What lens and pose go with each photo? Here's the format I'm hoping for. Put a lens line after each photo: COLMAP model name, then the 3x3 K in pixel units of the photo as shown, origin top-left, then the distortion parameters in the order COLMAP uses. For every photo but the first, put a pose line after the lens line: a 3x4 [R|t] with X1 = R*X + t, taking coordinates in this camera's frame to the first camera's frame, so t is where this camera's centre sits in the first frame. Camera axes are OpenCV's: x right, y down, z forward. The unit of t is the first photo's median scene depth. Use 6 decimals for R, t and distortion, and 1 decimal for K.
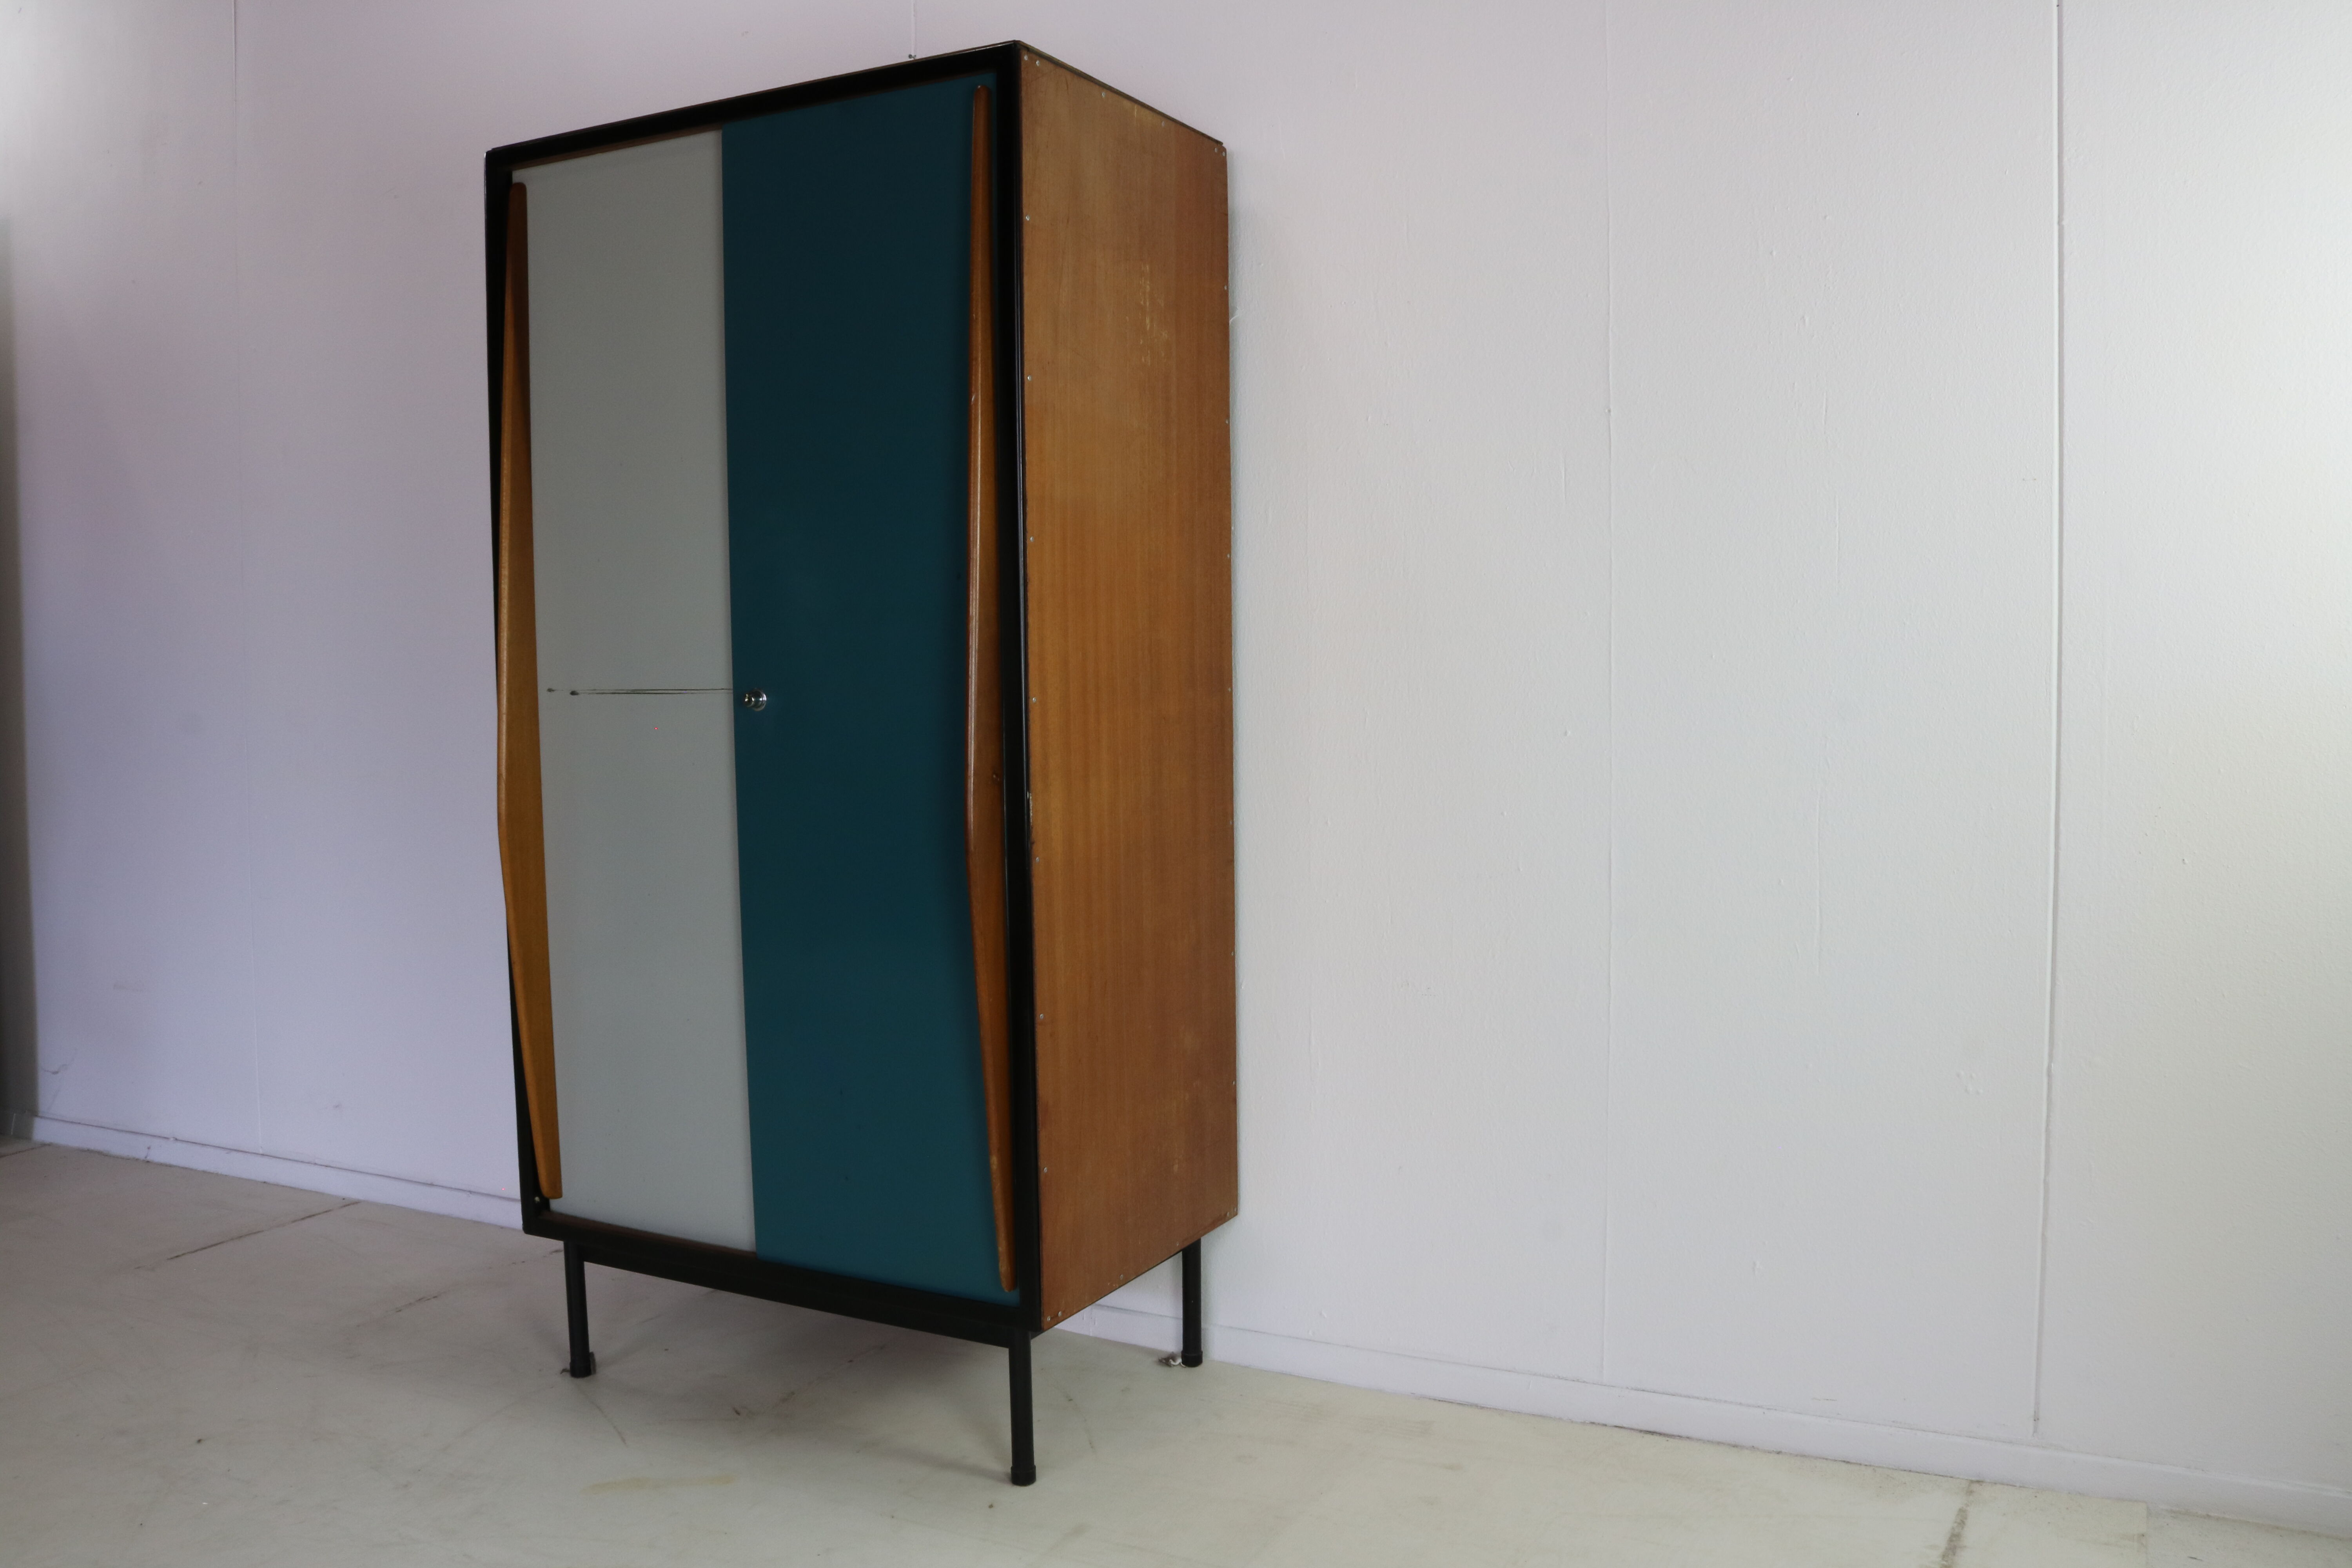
lens RADIAL K [[1987.3, 0, 1177.3], [0, 1987.3, 791.0], [0, 0, 1]] dist [-0.122241, 0.077012]
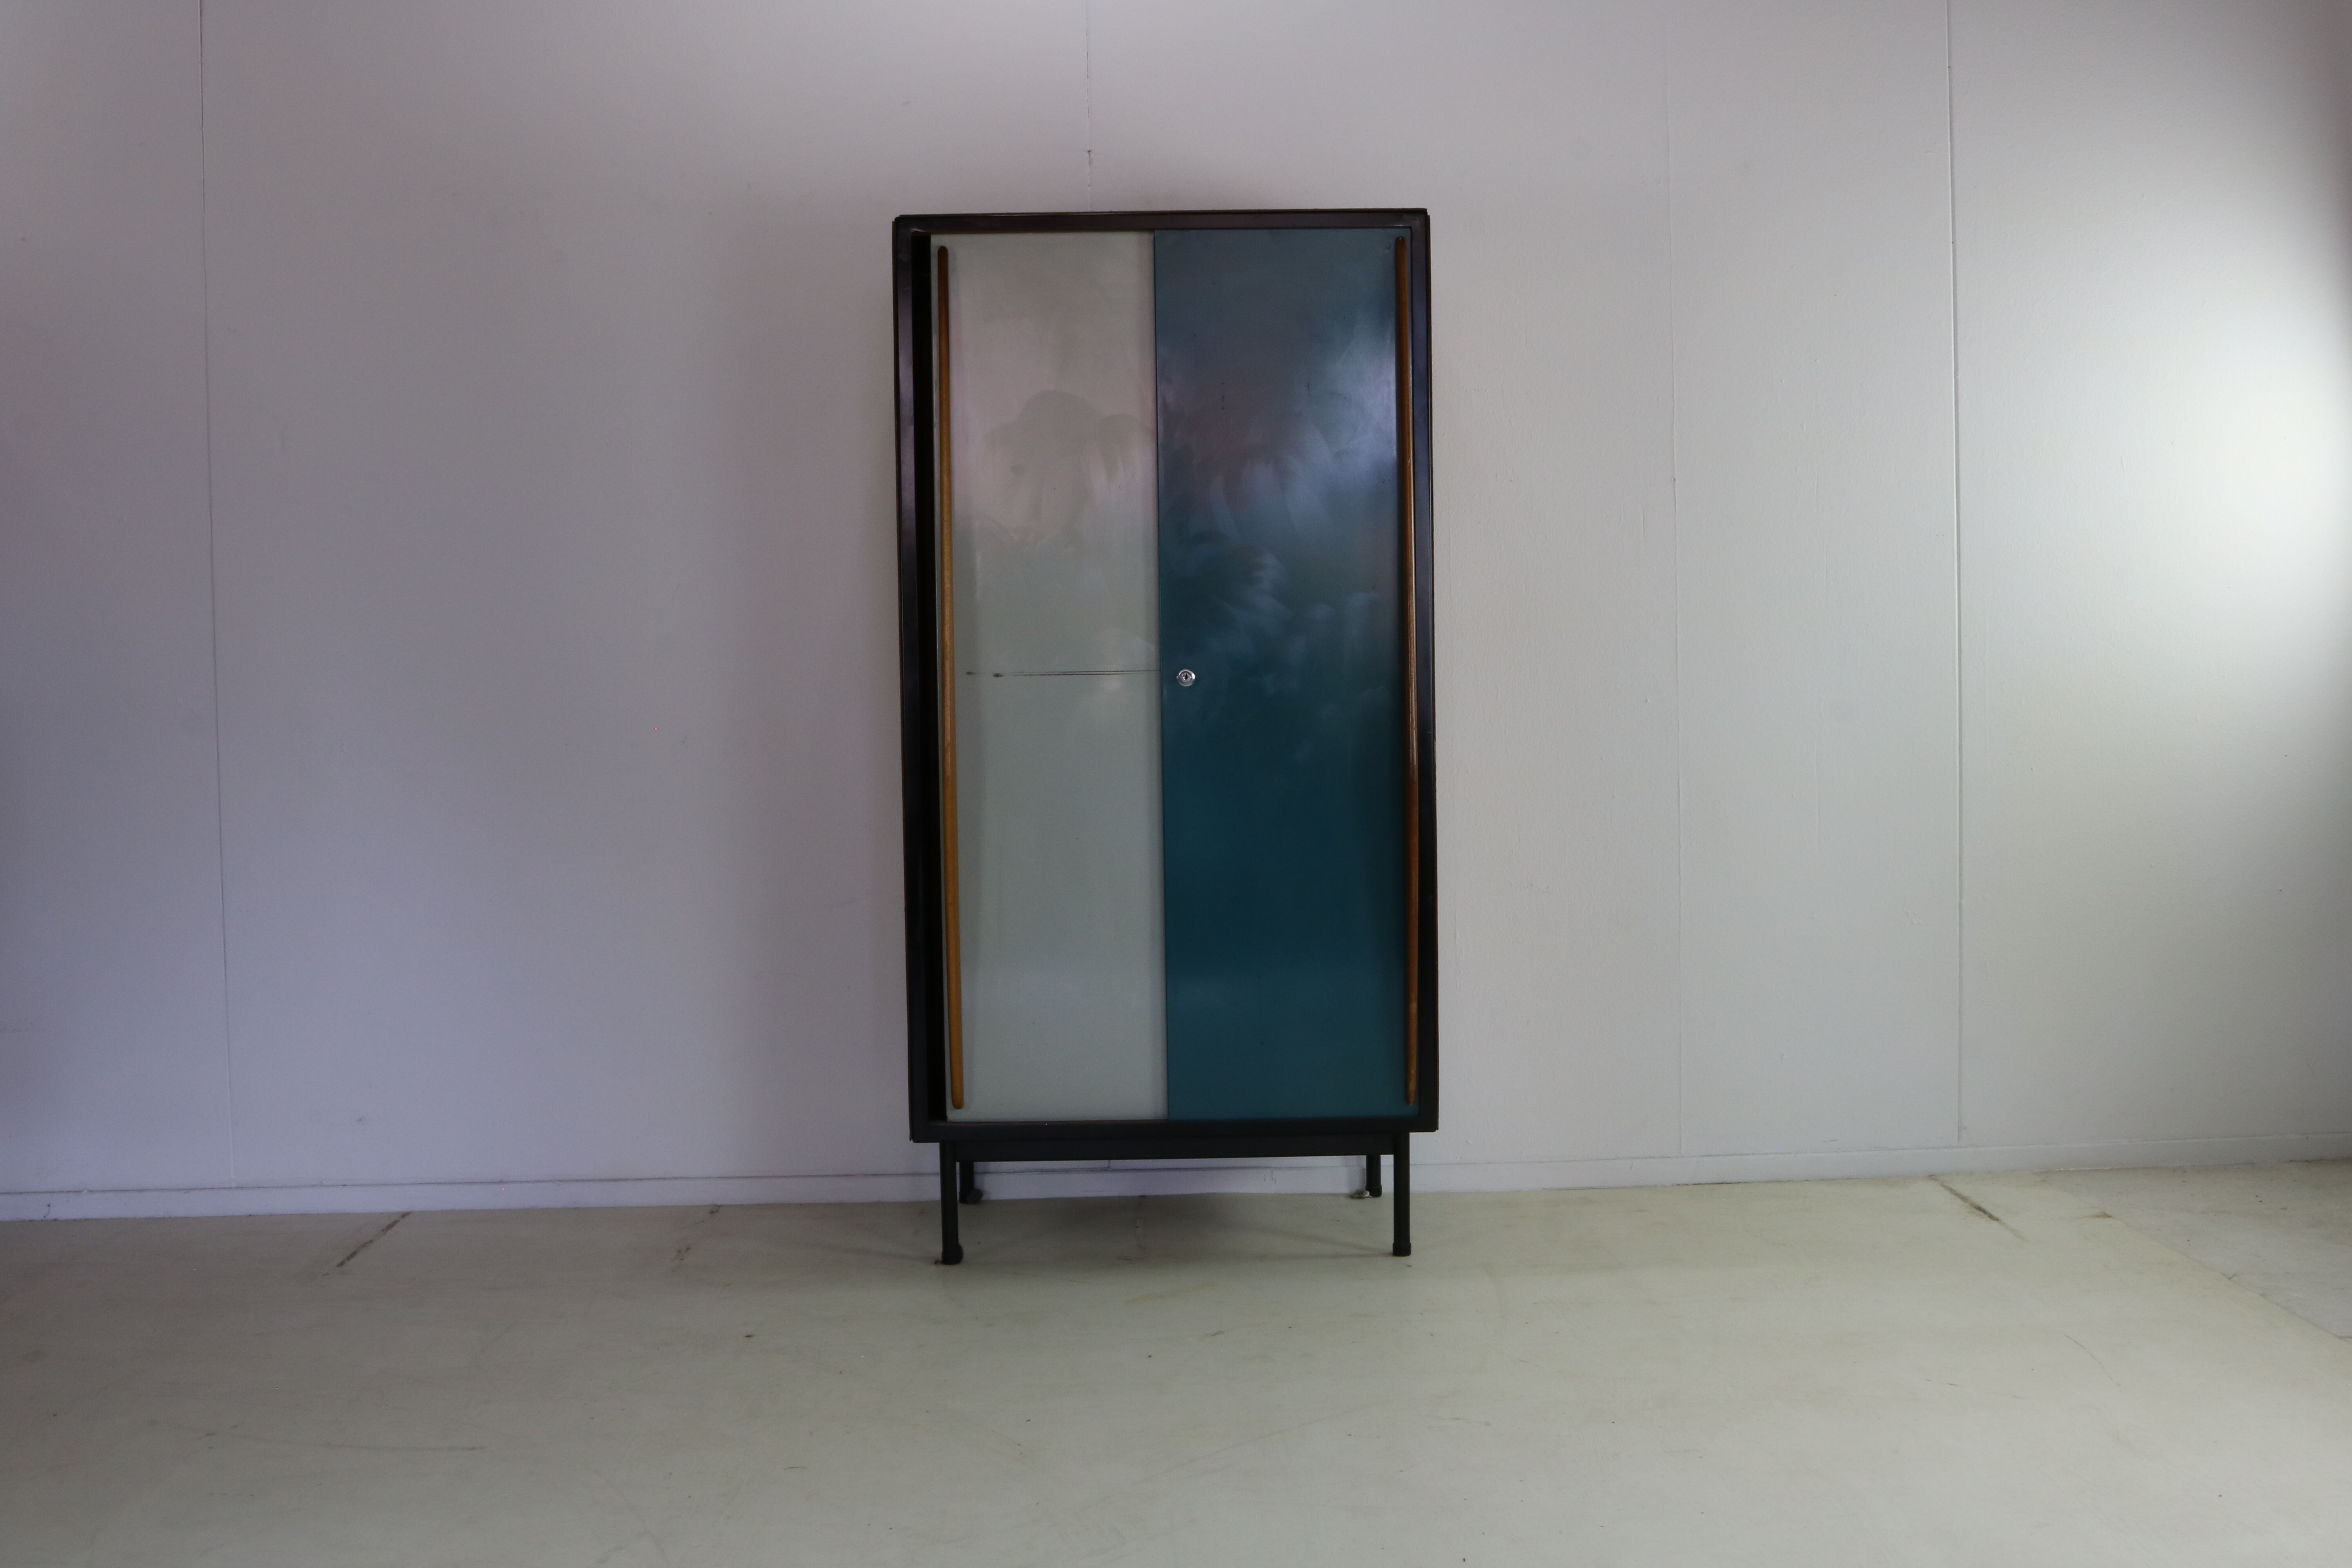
lens RADIAL K [[2645.1, 0, 1181.7], [0, 2645.1, 780.9], [0, 0, 1]] dist [-0.048816, 0.000000]
pose [[0.853970, -0.023043, 0.519811, -1.062740], [0.039126, 0.999034, -0.019993, 0.052729], [-0.518849, 0.037411, 0.854047, -0.452486]]
